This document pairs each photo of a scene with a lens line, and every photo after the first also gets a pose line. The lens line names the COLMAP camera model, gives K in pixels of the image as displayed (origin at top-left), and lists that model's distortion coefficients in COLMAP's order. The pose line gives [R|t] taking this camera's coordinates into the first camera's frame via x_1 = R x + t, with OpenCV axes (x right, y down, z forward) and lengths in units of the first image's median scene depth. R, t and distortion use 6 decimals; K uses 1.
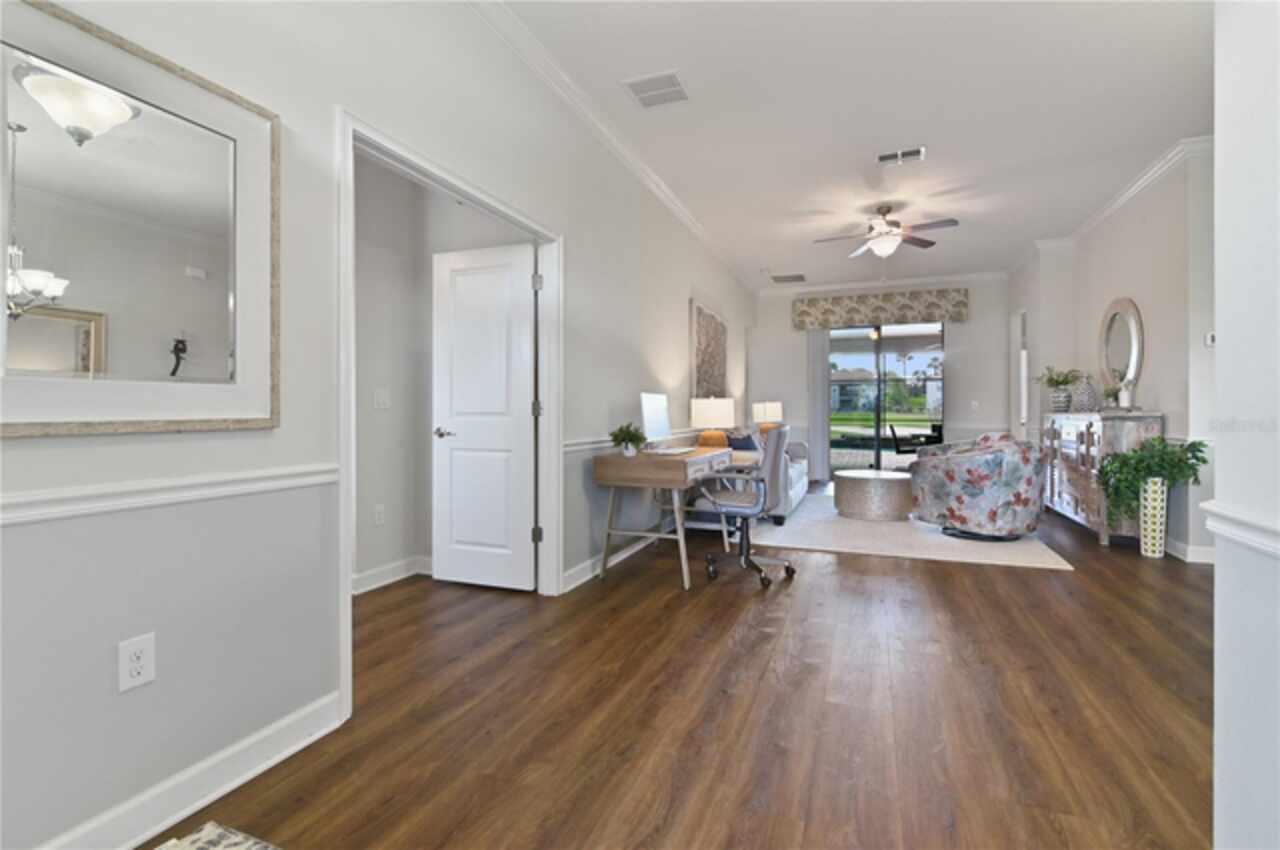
lens RADIAL K [[587.1, 0, 638.8], [0, 587.1, 412.0], [0, 0, 1]] dist [0.005707, -0.000063]
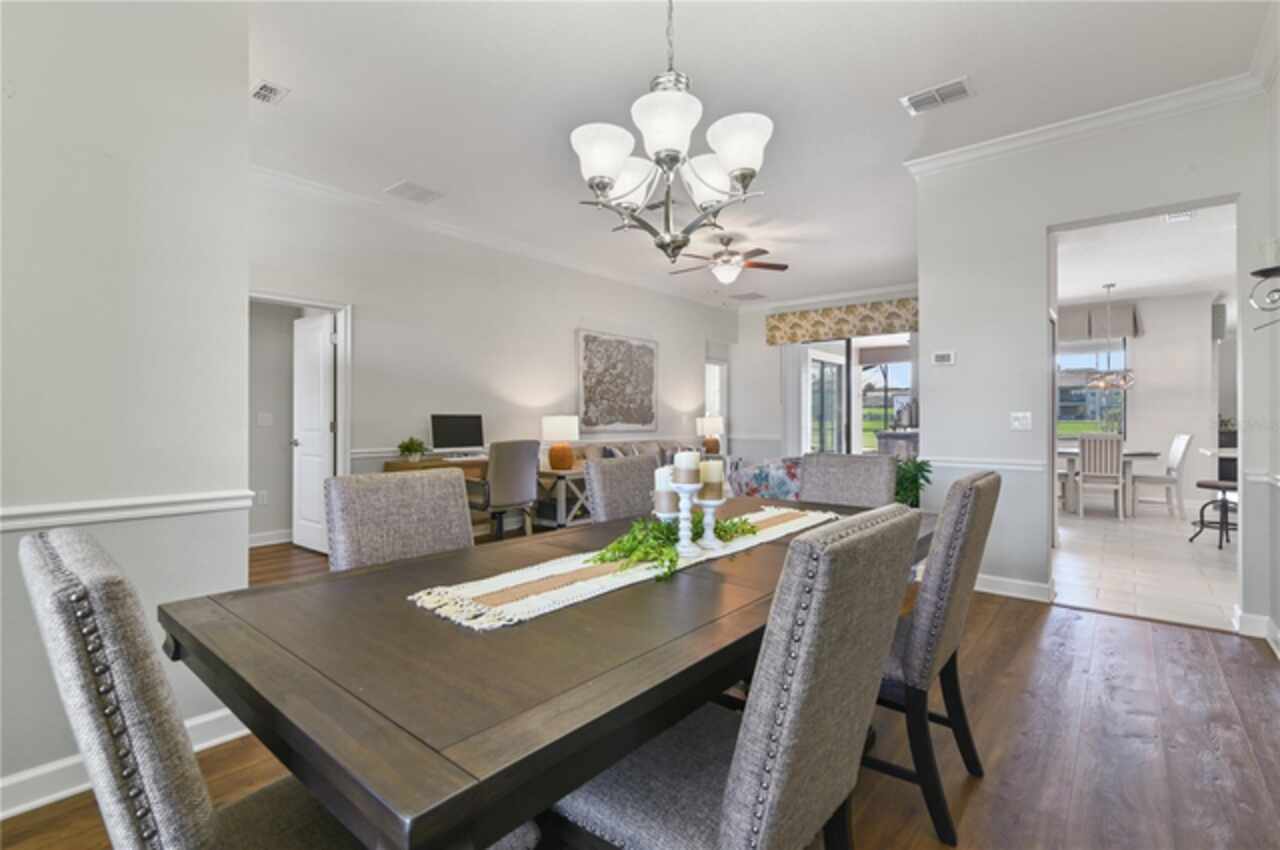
lens RADIAL K [[587.1, 0, 630.2], [0, 587.1, 426.7], [0, 0, 1]] dist [0.005707, -0.000063]
pose [[0.950883, 0.004568, -0.309518, 0.686747], [-0.000376, 0.999907, 0.013602, -0.020021], [0.309552, -0.012818, 0.950796, -0.098461]]
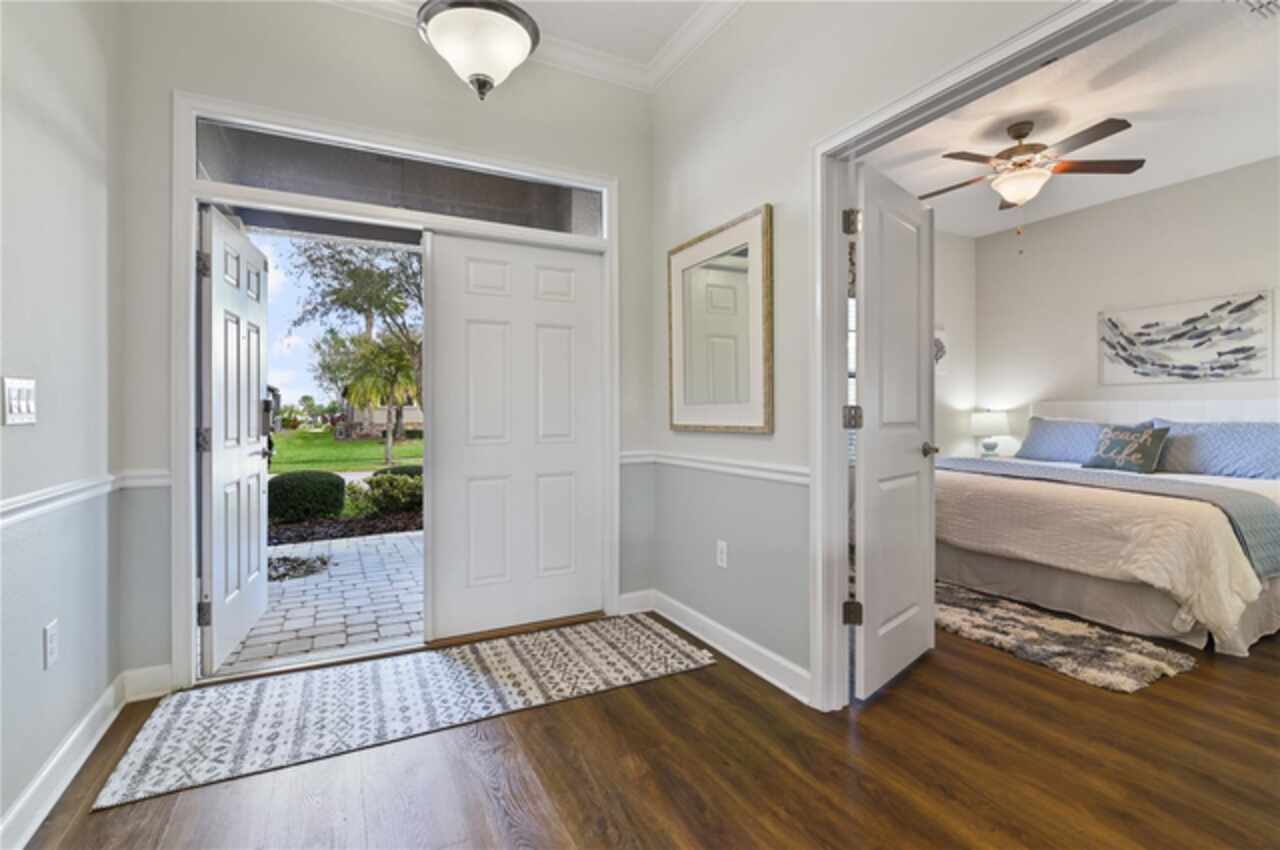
lens RADIAL K [[587.1, 0, 640.3], [0, 587.1, 420.2], [0, 0, 1]] dist [0.005707, -0.000063]
pose [[-0.654002, 0.002966, -0.756487, 0.437198], [-0.001963, 0.999982, 0.005618, -0.008149], [0.756491, 0.005159, -0.653984, 1.209379]]
